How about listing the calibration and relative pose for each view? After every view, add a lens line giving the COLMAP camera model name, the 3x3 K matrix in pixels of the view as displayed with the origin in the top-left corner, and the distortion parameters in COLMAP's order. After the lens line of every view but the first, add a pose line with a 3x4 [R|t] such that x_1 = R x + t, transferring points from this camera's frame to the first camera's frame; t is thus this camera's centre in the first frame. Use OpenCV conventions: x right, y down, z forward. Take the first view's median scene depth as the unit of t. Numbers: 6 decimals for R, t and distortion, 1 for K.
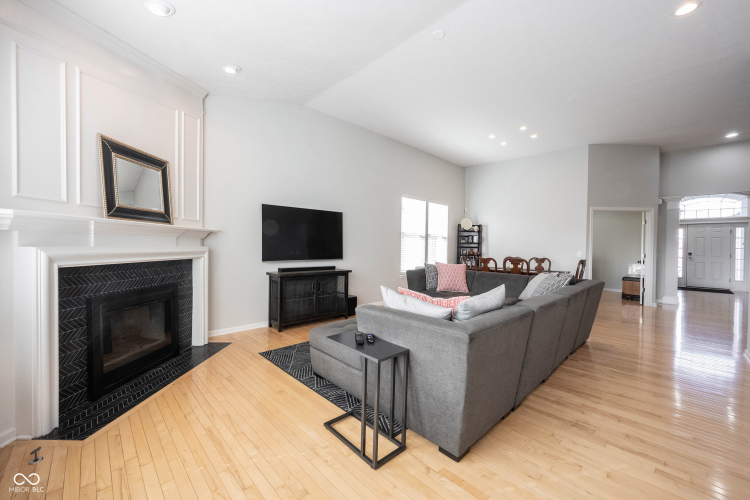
lens RADIAL K [[295.8, 0, 376.7], [0, 295.8, 249.7], [0, 0, 1]] dist [0.000829, -0.000578]
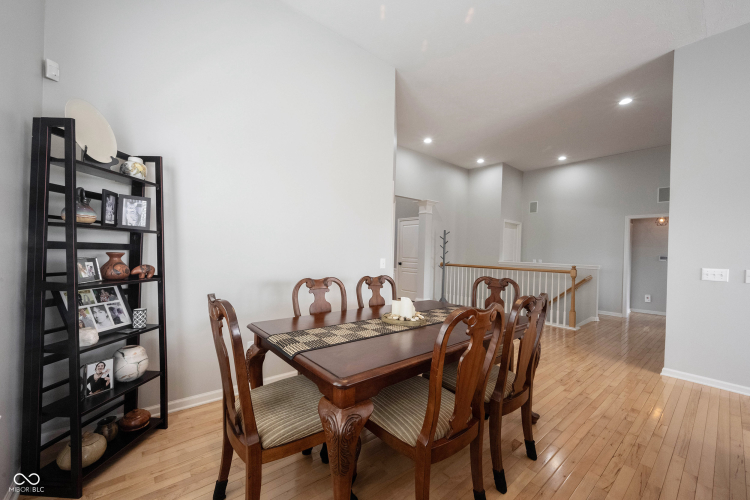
lens RADIAL K [[295.8, 0, 373.9], [0, 295.8, 249.1], [0, 0, 1]] dist [0.000829, -0.000578]
pose [[0.075654, -0.004081, 0.997126, 0.183831], [-0.012442, 0.999910, 0.005036, -0.016556], [-0.997057, -0.012787, 0.075596, 1.289475]]
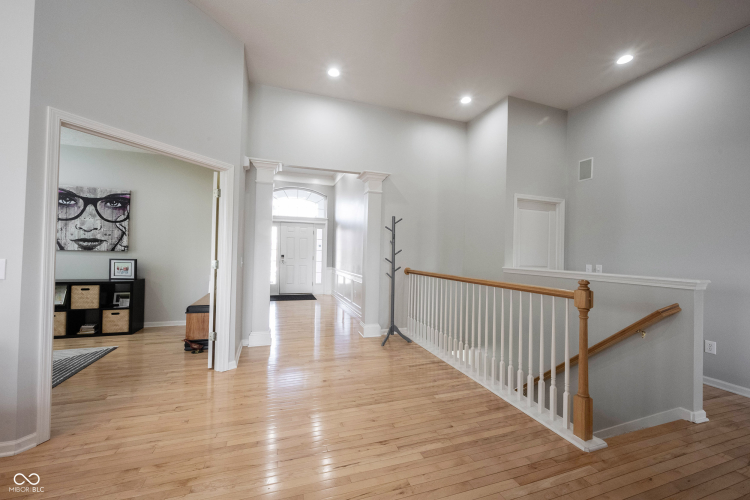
lens RADIAL K [[295.8, 0, 376.7], [0, 295.8, 247.9], [0, 0, 1]] dist [0.000829, -0.000578]
pose [[0.426641, 0.012431, 0.904336, 0.776899], [-0.004450, 0.999922, -0.011646, -0.001408], [-0.904410, 0.000945, 0.426663, 0.752589]]
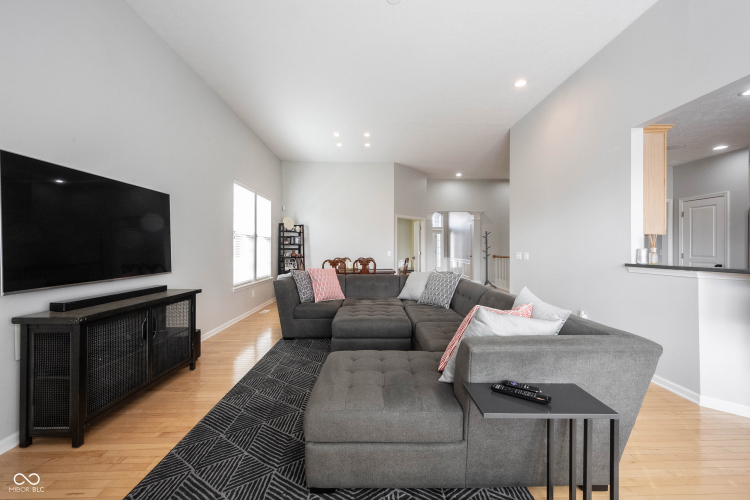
lens RADIAL K [[295.8, 0, 376.8], [0, 295.8, 245.5], [0, 0, 1]] dist [0.000829, -0.000578]
pose [[0.680823, -0.007850, 0.732406, -0.289778], [0.019675, 0.999778, -0.007573, -0.011011], [-0.732184, 0.019566, 0.680826, 0.300830]]
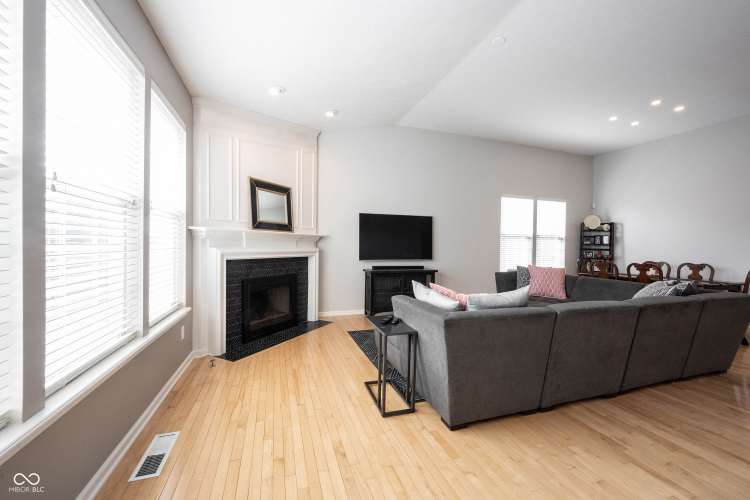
lens RADIAL K [[295.8, 0, 375.2], [0, 295.8, 250.7], [0, 0, 1]] dist [0.000829, -0.000578]
pose [[0.902435, 0.006008, -0.430785, 0.172422], [-0.007176, 0.999974, -0.001086, 0.001442], [0.430767, 0.004072, 0.902454, -0.067477]]
